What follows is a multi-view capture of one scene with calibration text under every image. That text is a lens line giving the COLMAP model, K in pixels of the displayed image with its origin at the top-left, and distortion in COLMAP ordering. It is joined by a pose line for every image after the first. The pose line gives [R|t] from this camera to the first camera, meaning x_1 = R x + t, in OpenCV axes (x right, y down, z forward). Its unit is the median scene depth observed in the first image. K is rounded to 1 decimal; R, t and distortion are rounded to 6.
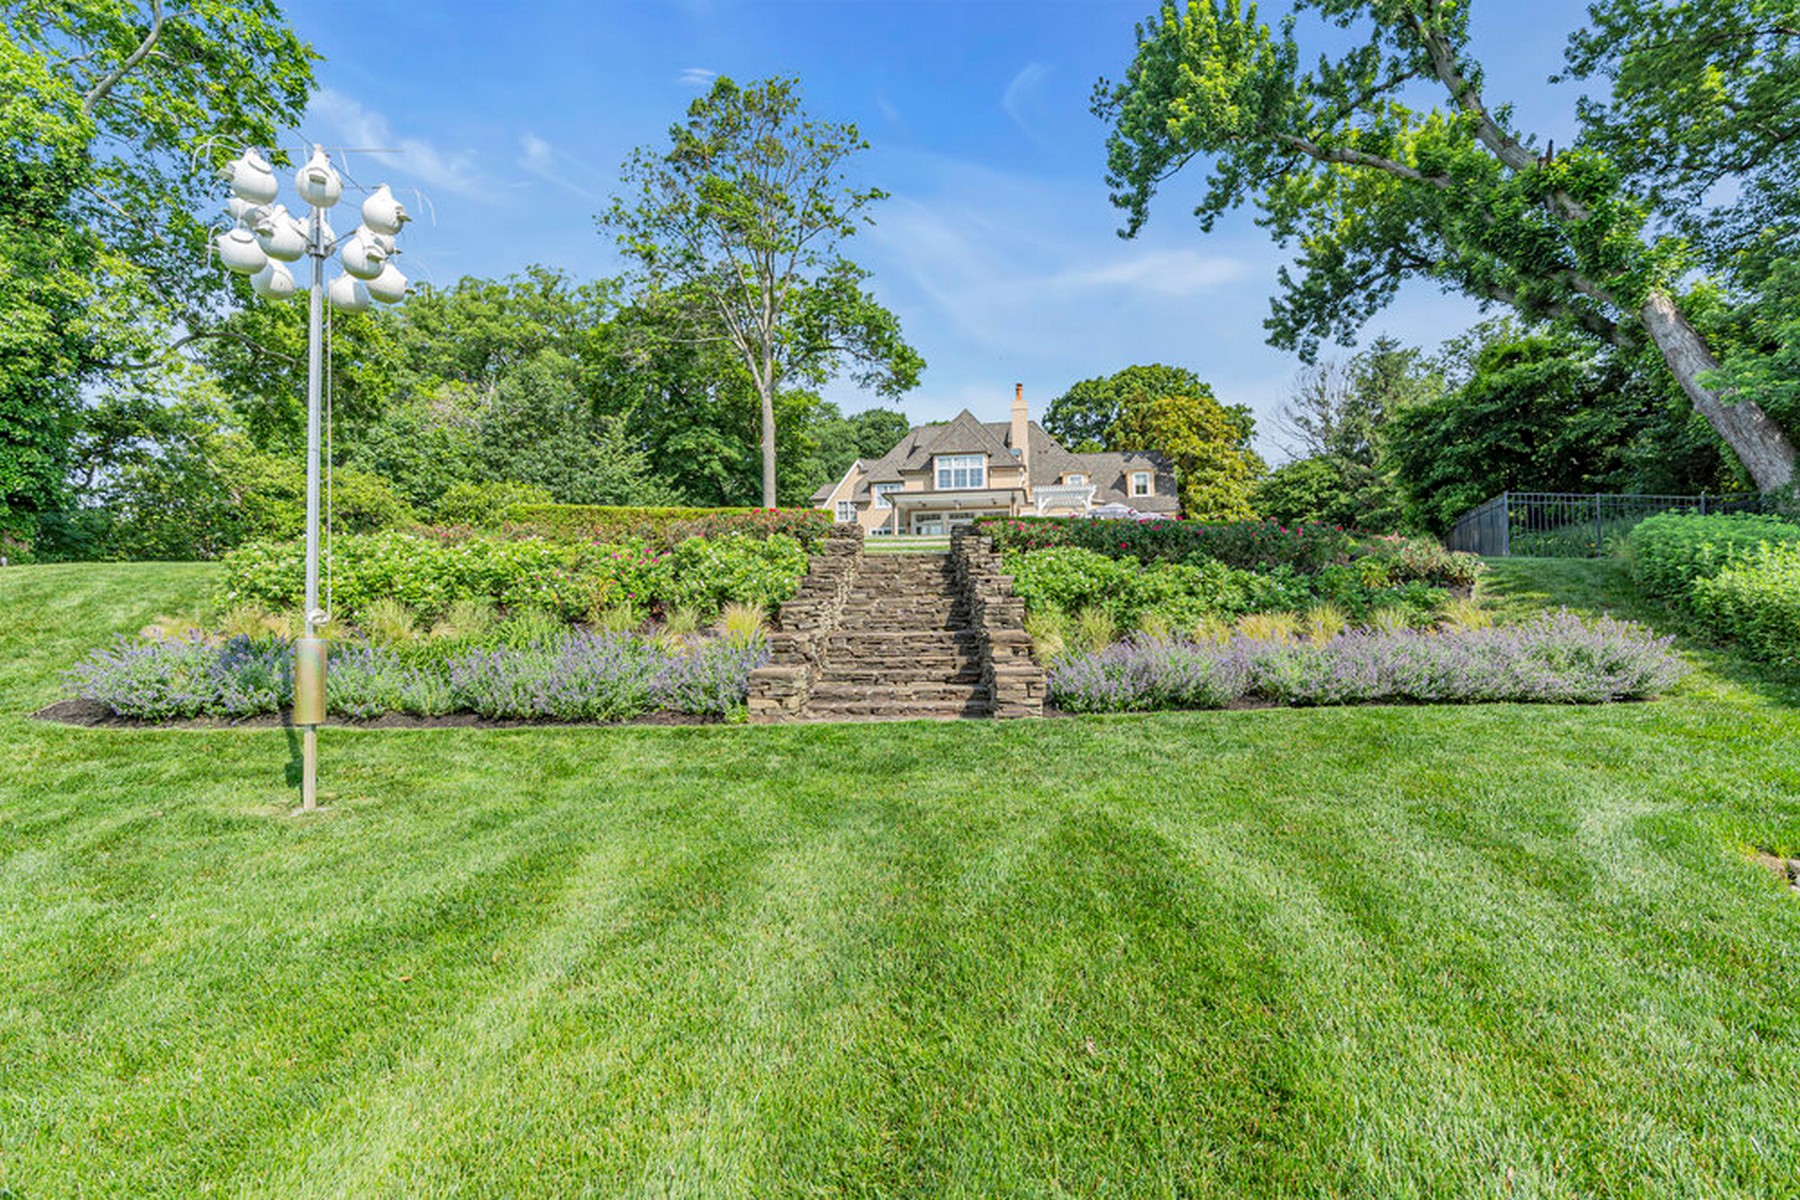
lens RADIAL K [[844.7, 0, 912.9], [0, 844.7, 594.5], [0, 0, 1]] dist [-0.006146, 0.000554]
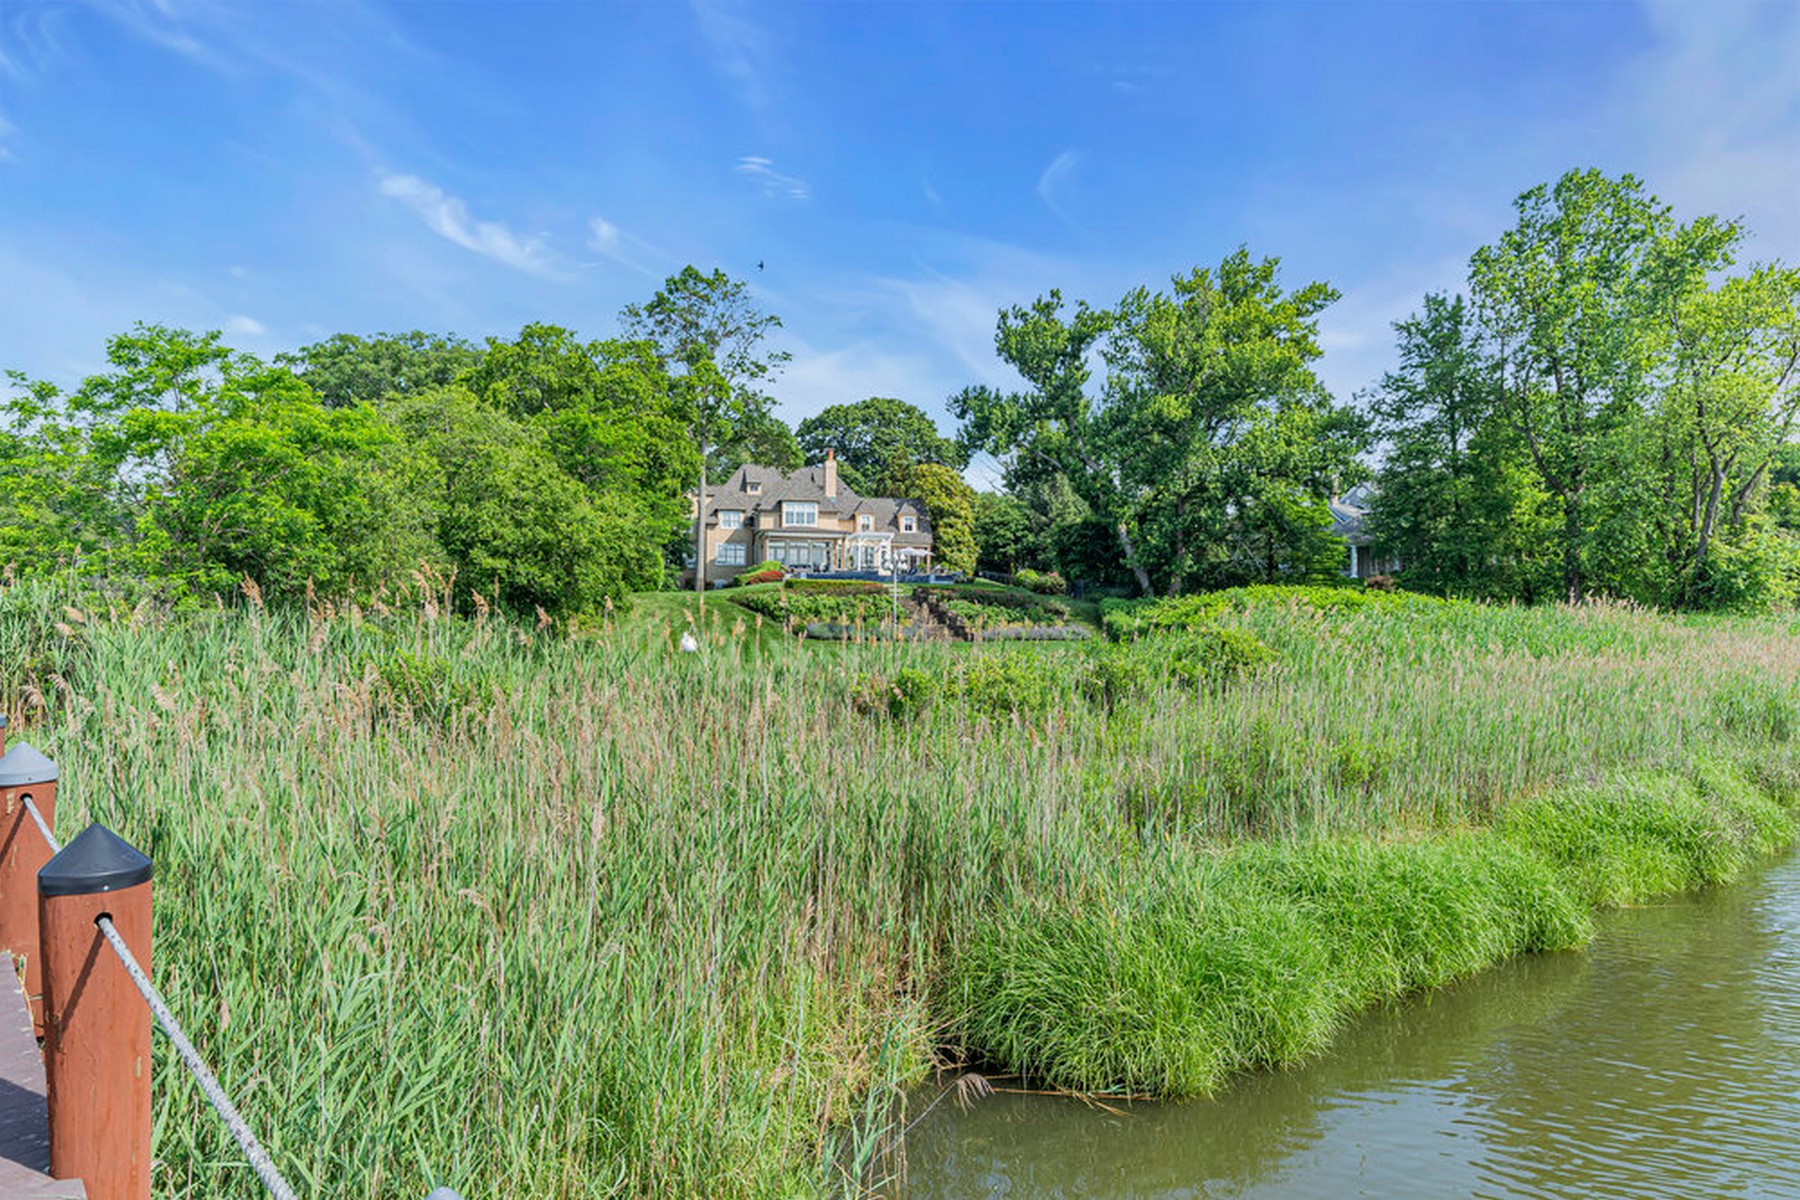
lens RADIAL K [[1098.4, 0, 900.0], [0, 1098.4, 600.0], [0, 0, 1]] dist [0.004518, 0.002860]
pose [[0.934915, 0.027320, 0.353818, -0.420494], [-0.036574, 0.999141, 0.019495, -0.034747], [-0.352982, -0.031167, 0.935111, -0.797196]]
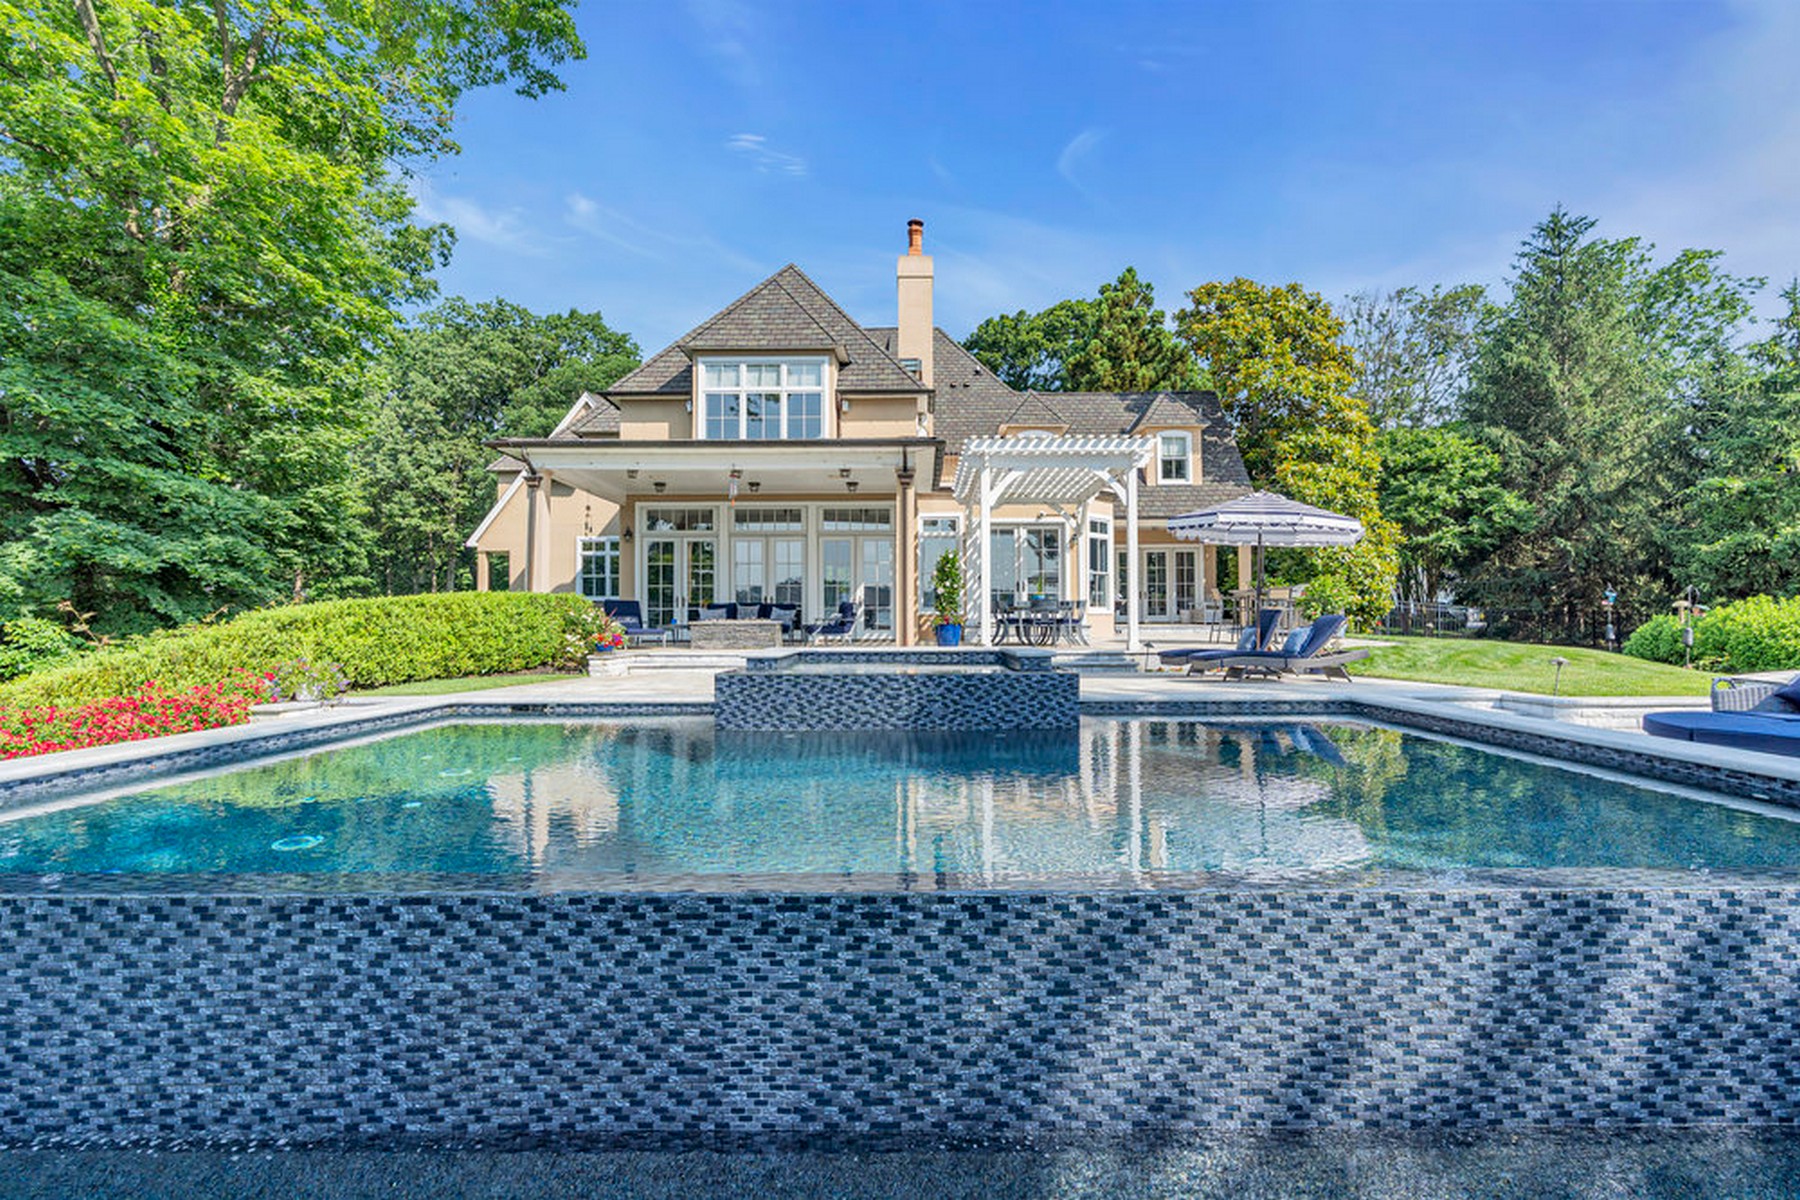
lens RADIAL K [[844.7, 0, 912.9], [0, 844.7, 594.5], [0, 0, 1]] dist [-0.006146, 0.000554]
pose [[0.988177, 0.011072, 0.152917, 0.060171], [-0.011649, 0.999928, 0.002876, -0.055480], [-0.152874, -0.004623, 0.988235, 0.566829]]
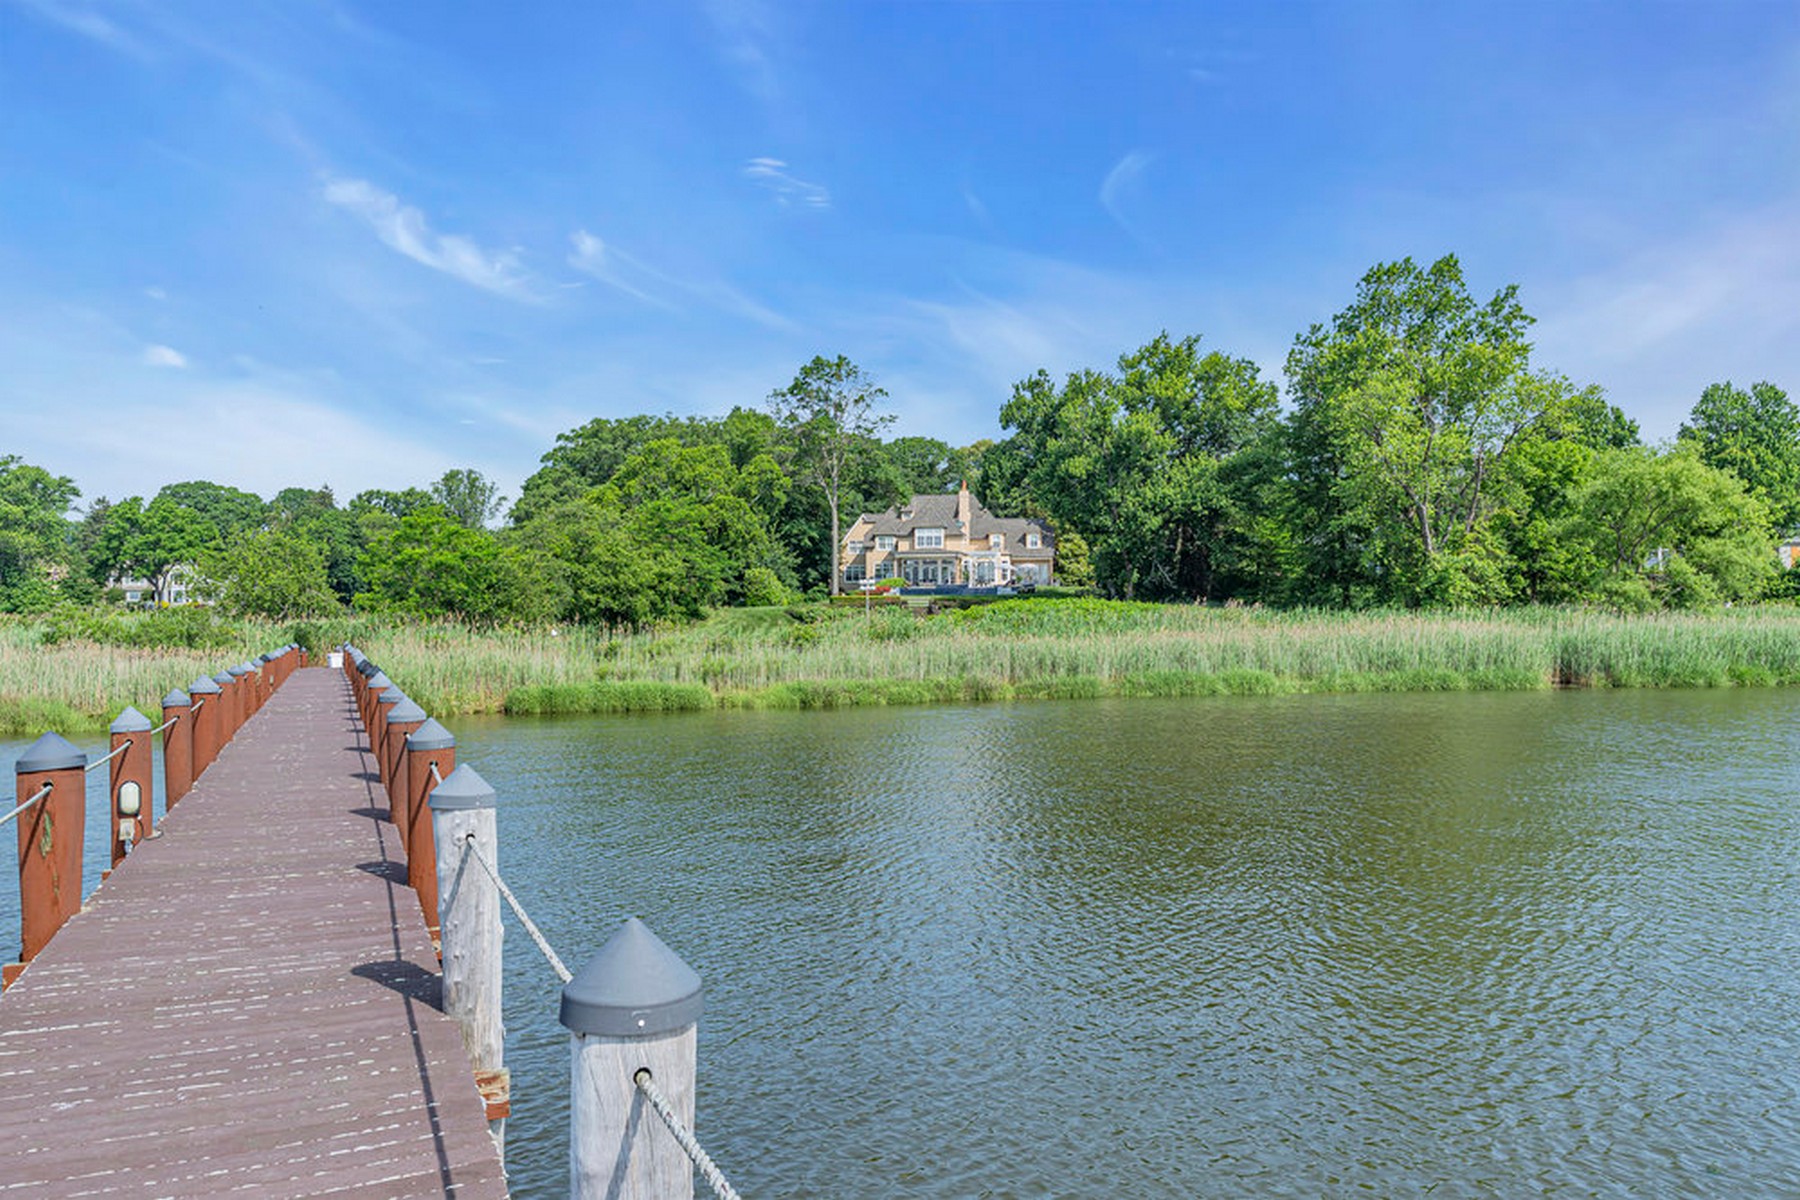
lens RADIAL K [[1276.0, 0, 900.0], [0, 1276.0, 600.0], [0, 0, 1]] dist [-0.004458, -0.001003]
pose [[0.999119, 0.005137, 0.041654, -0.110128], [-0.006120, 0.999705, 0.023508, -0.069108], [-0.041521, -0.023742, 0.998855, -1.594793]]
